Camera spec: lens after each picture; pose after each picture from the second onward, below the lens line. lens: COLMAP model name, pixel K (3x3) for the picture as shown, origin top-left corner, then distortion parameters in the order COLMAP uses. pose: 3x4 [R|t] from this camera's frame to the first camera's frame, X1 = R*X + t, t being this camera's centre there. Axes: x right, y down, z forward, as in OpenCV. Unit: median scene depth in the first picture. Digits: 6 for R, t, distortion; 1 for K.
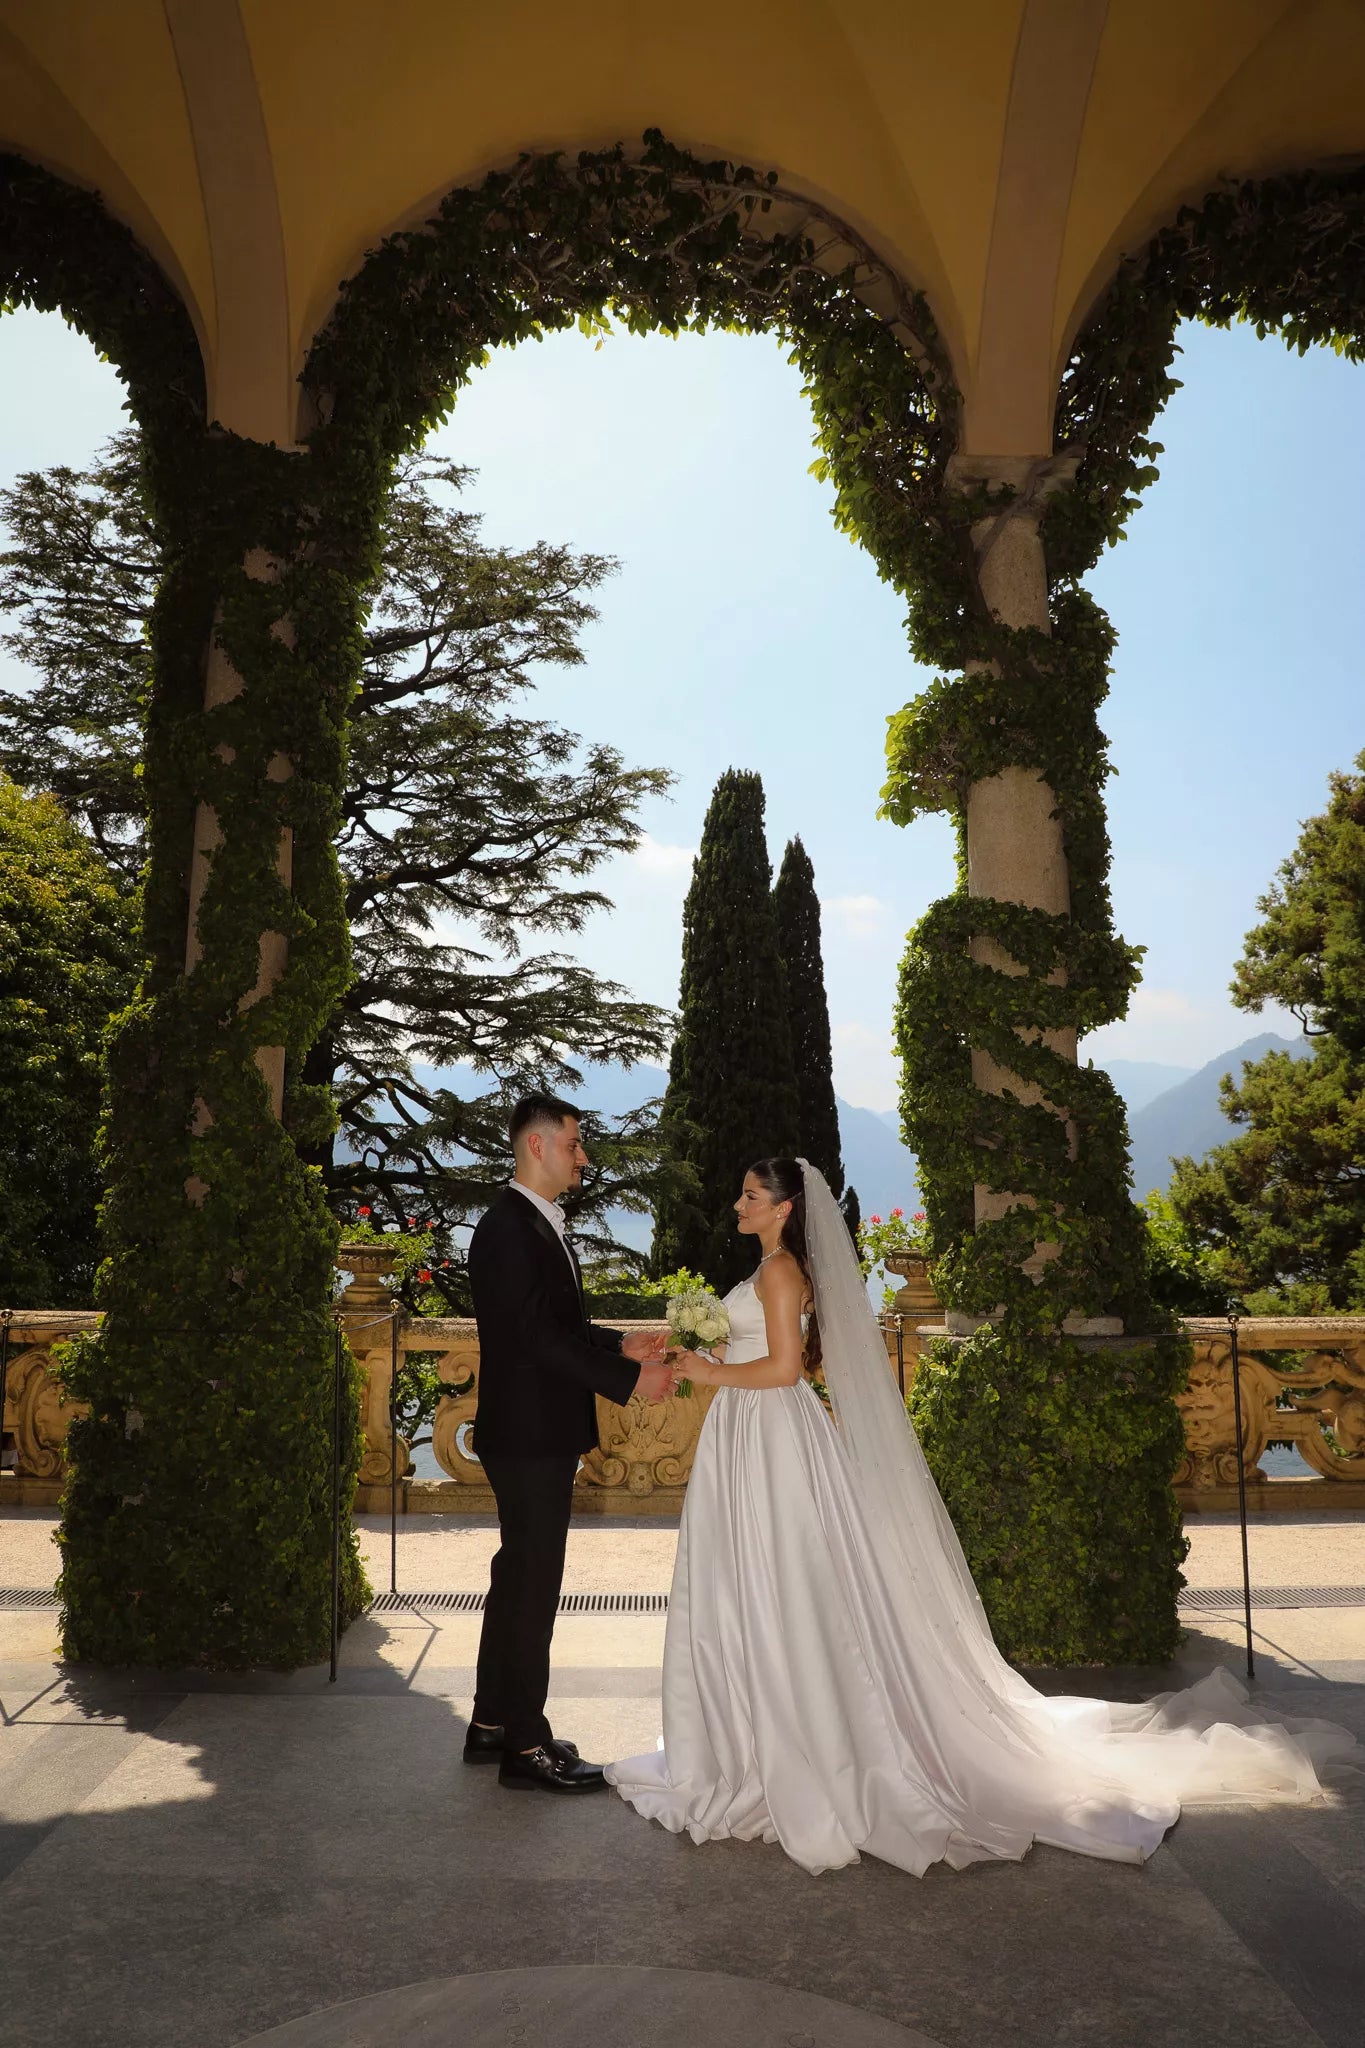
lens RADIAL K [[1564.5, 0, 686.8], [0, 1564.5, 1017.6], [0, 0, 1]] dist [-0.055433, 0.029174]
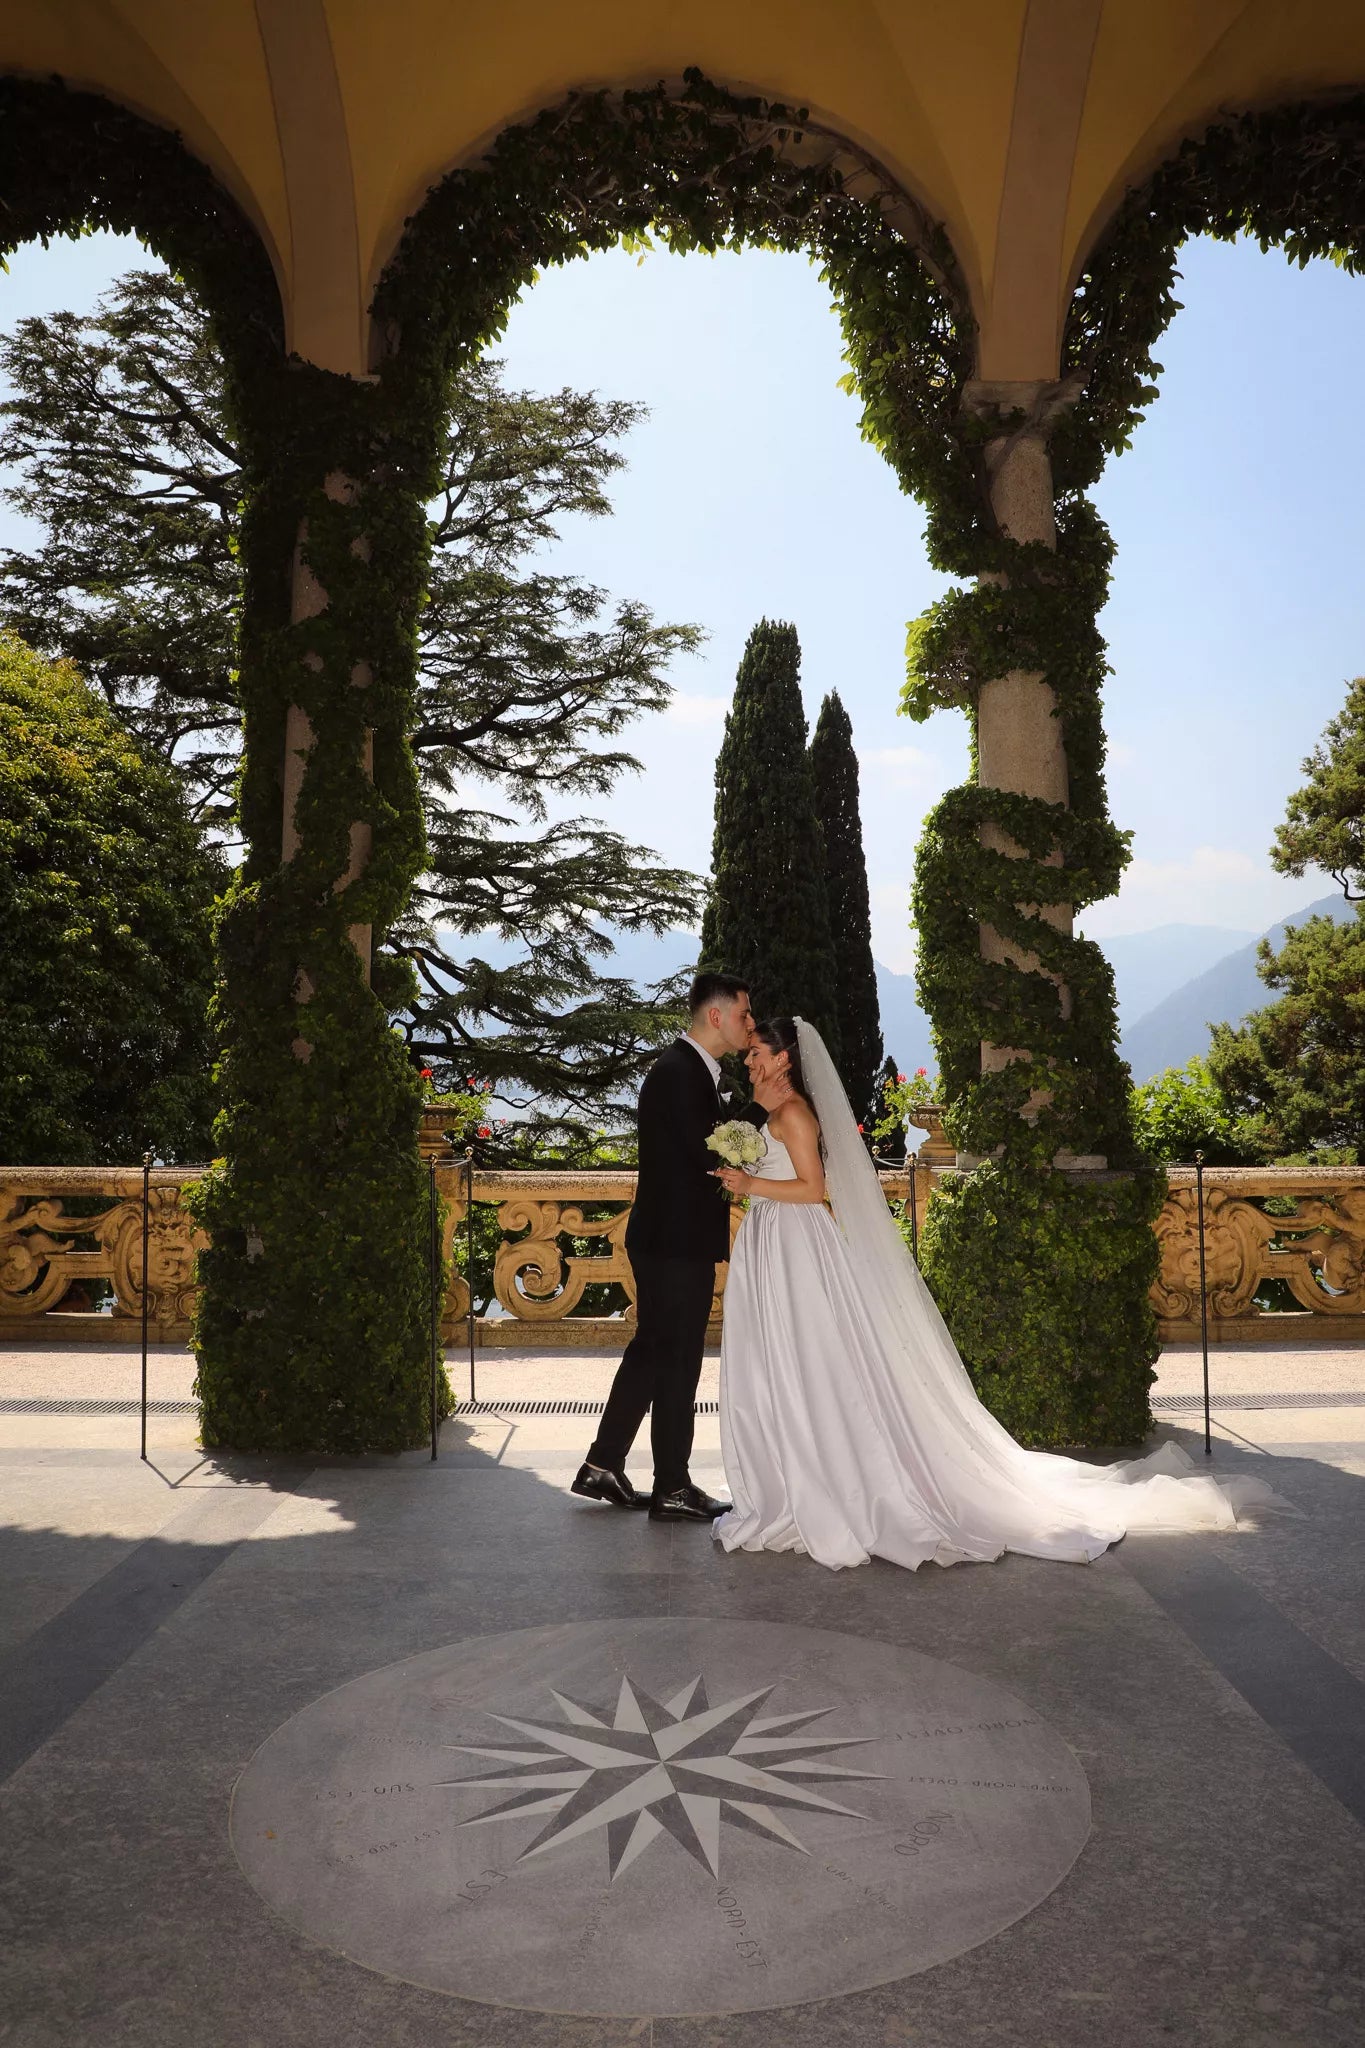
lens RADIAL K [[1706.2, 0, 712.9], [0, 1706.2, 1022.9], [0, 0, 1]] dist [-0.055219, 0.035796]
pose [[0.999983, -0.005177, -0.002535, -0.003151], [0.005374, 0.996364, 0.085029, -0.005029], [0.002085, -0.085041, 0.996375, -0.088744]]
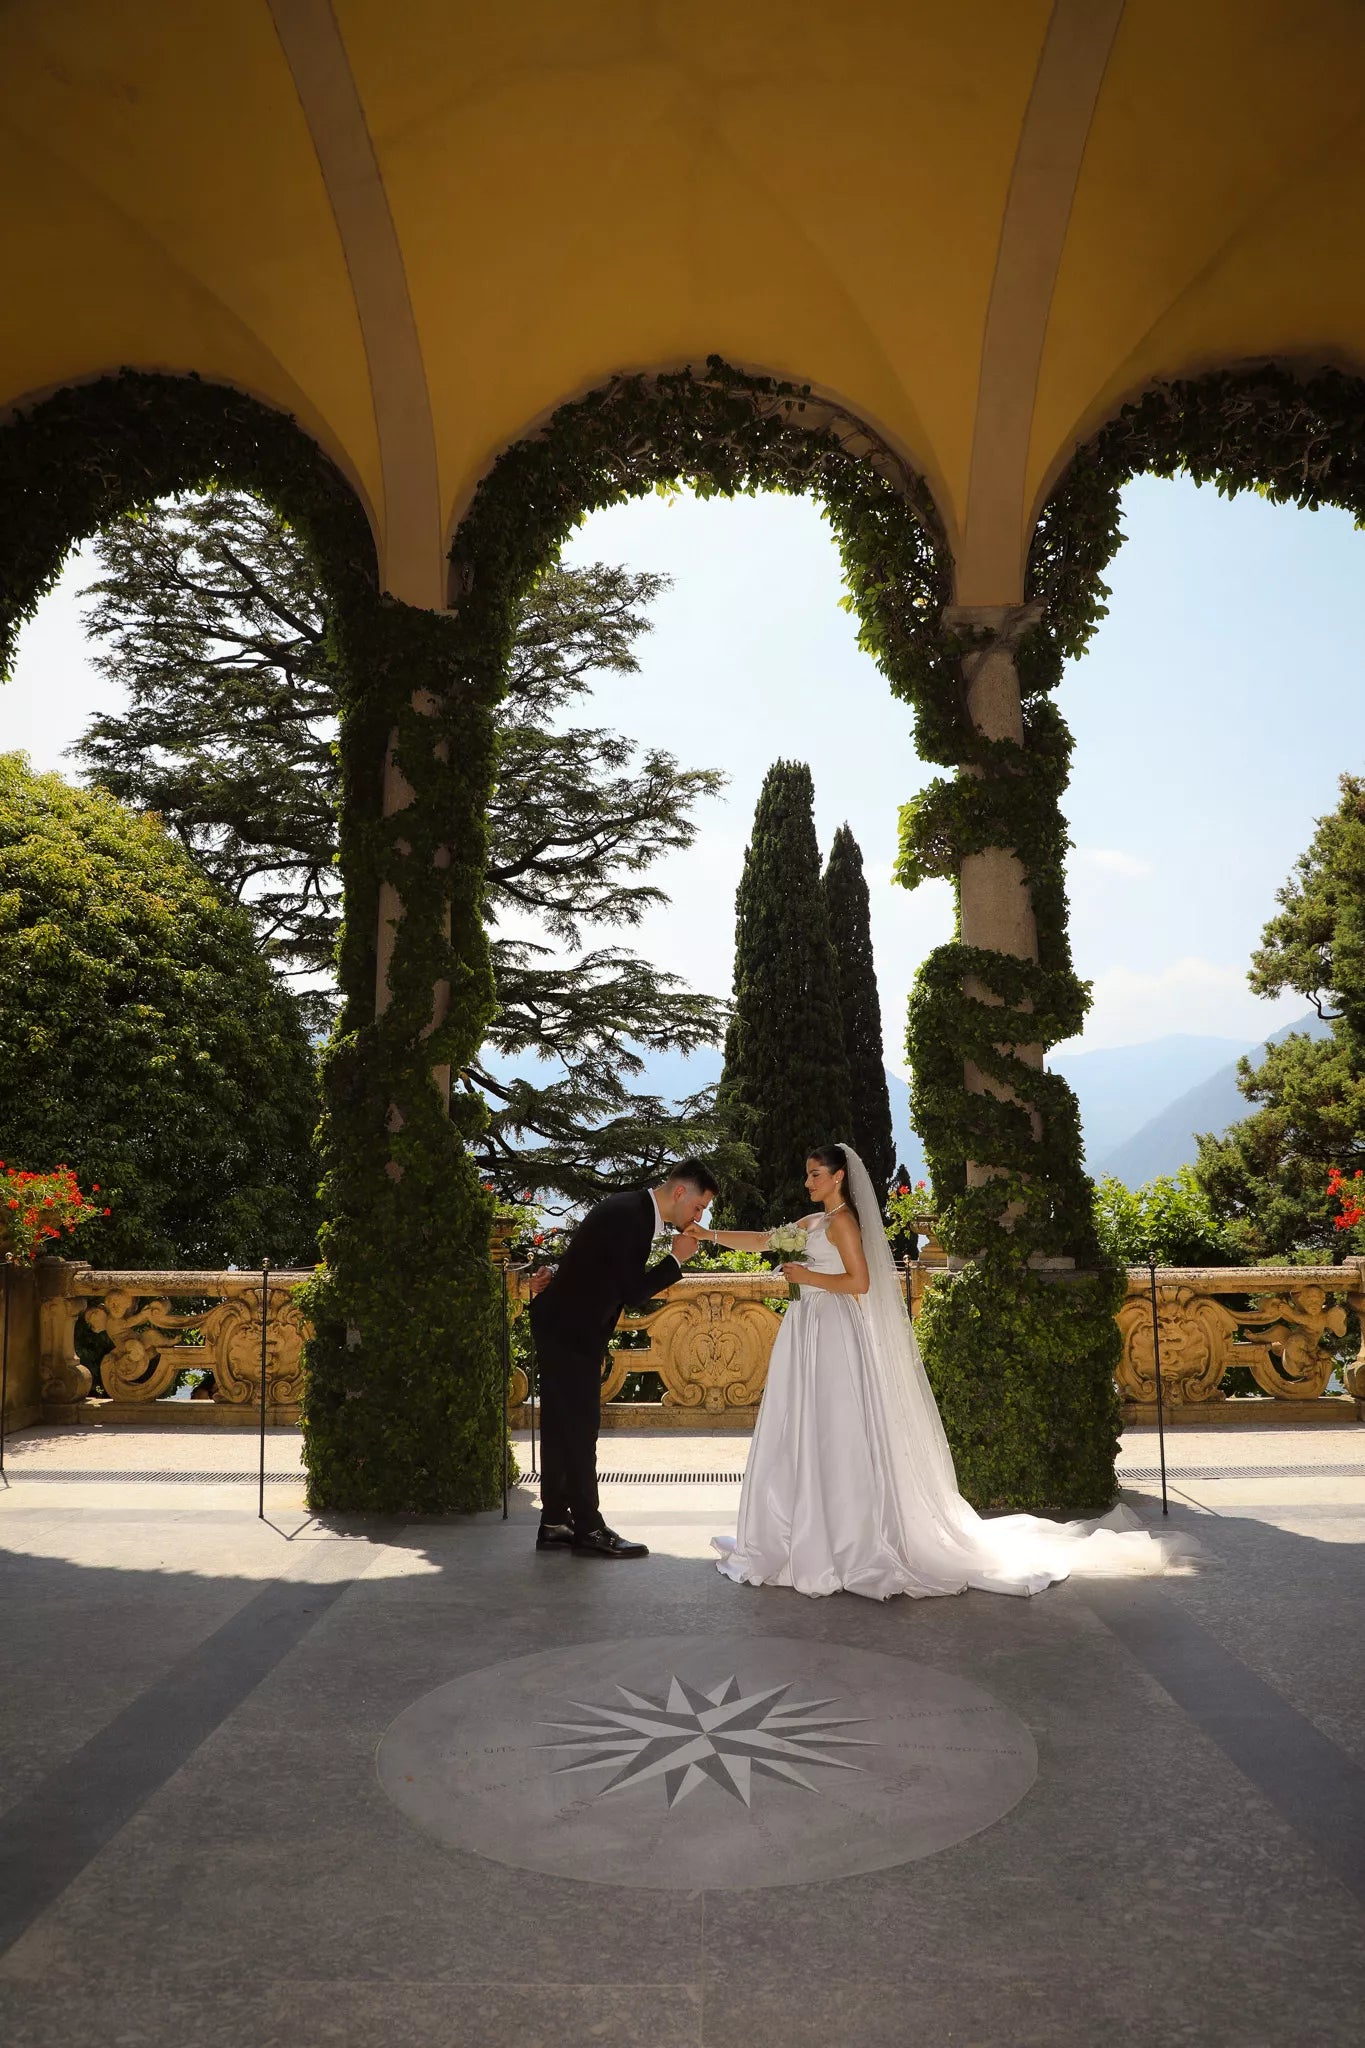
lens RADIAL K [[1652.9, 0, 678.3], [0, 1652.9, 1025.4], [0, 0, 1]] dist [-0.052869, 0.020574]
pose [[0.999266, -0.013819, -0.035730, -0.003972], [0.014598, 0.999659, 0.021648, -0.016154], [0.035418, -0.022154, 0.999127, -0.156312]]
